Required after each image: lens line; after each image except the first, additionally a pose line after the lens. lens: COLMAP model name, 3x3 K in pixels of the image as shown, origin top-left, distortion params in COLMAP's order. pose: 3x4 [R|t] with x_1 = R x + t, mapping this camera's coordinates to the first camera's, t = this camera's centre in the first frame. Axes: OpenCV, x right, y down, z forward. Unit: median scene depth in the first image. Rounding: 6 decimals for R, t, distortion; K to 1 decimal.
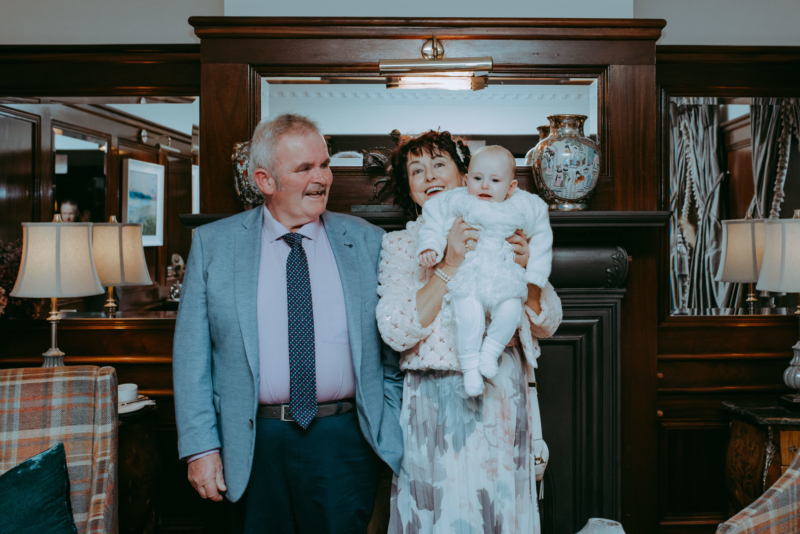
lens RADIAL K [[948.2, 0, 476.9], [0, 948.2, 225.4], [0, 0, 1]] dist [-0.005249, -0.071996]
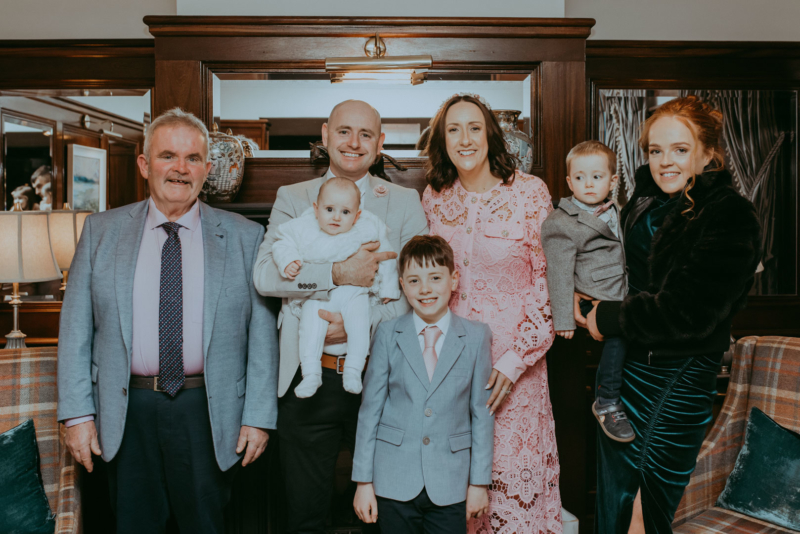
lens RADIAL K [[955.6, 0, 424.1], [0, 955.6, 227.8], [0, 0, 1]] dist [-0.017609, -0.002099]
pose [[0.999852, -0.001983, 0.017115, -0.010498], [0.001513, 0.999622, 0.027453, -0.013151], [-0.017163, -0.027423, 0.999477, -0.069362]]
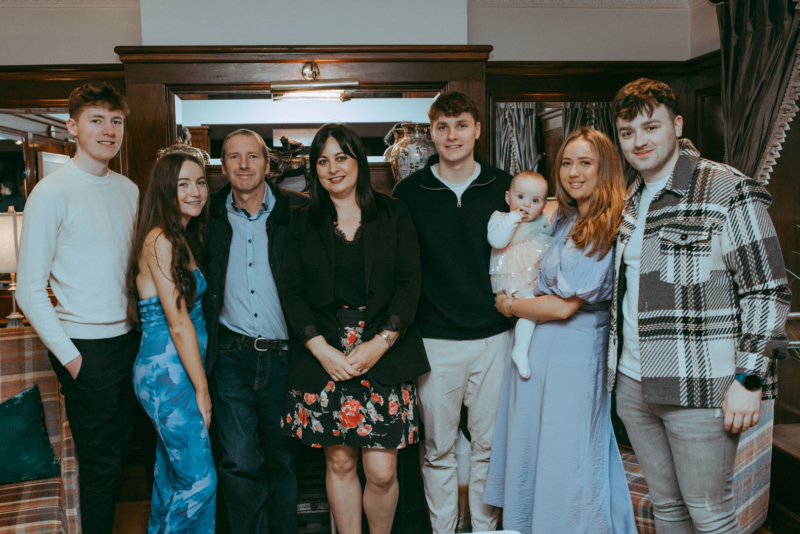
lens RADIAL K [[853.8, 0, 388.8], [0, 853.8, 264.1], [0, 0, 1]] dist [-0.008999, -0.008954]
pose [[0.997279, -0.023244, 0.069952, -0.027700], [0.017370, 0.996362, 0.083437, -0.021003], [-0.071637, -0.081995, 0.994055, -0.163771]]
